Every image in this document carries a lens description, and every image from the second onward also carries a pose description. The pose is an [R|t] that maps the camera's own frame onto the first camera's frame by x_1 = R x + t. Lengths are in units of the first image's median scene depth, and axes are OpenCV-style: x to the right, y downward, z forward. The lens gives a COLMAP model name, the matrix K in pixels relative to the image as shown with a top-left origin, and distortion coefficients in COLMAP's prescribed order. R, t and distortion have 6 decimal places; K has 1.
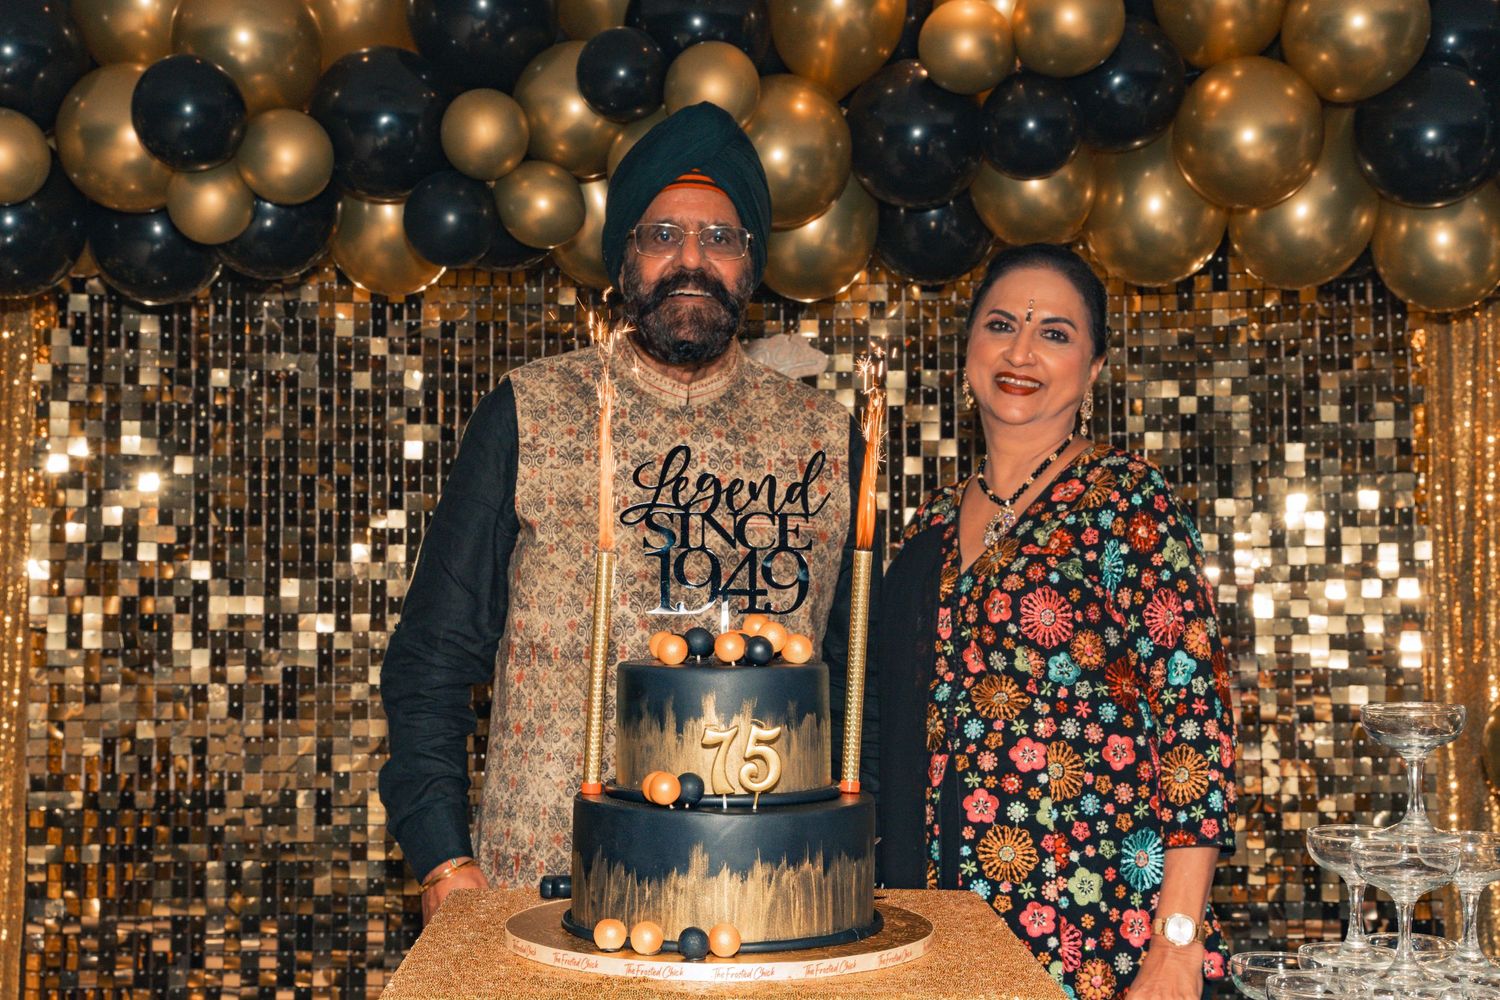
lens RADIAL K [[2215.3, 0, 750.5], [0, 2215.3, 452.2], [0, 0, 1]] dist [0.011022, 0.020936]
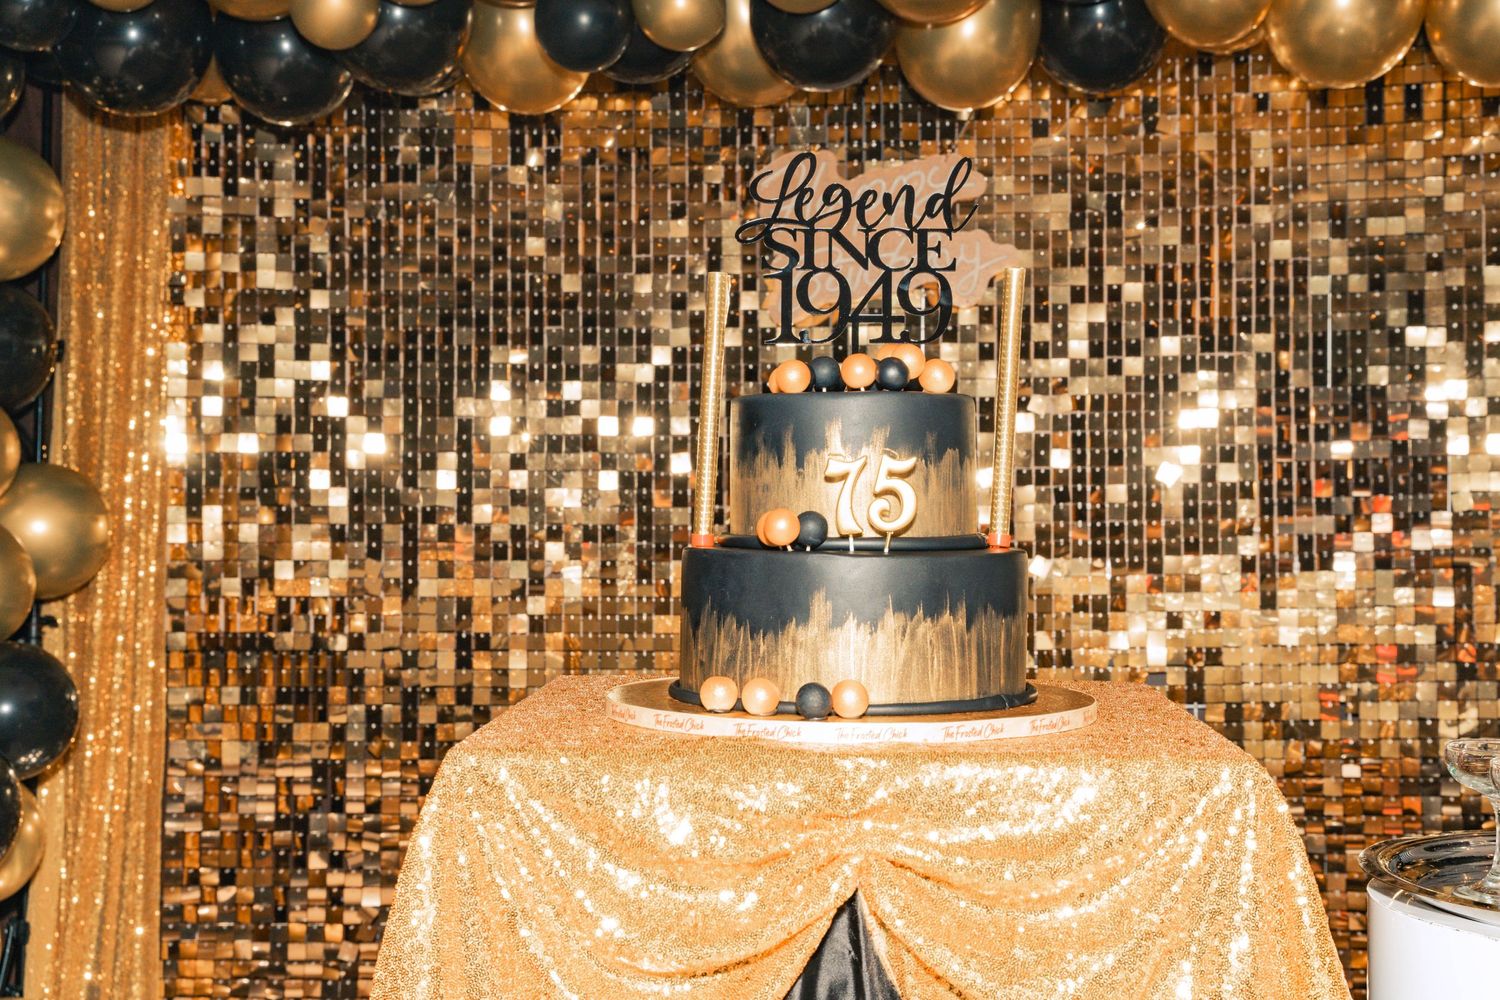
lens RADIAL K [[2079.8, 0, 750.0], [0, 2079.8, 500.0], [0, 0, 1]] dist [0.000330, 0.009985]
pose [[0.996389, 0.000616, -0.084902, 0.009830], [0.002498, 0.999328, 0.036568, 0.061419], [0.084867, -0.036648, 0.995718, 0.105696]]
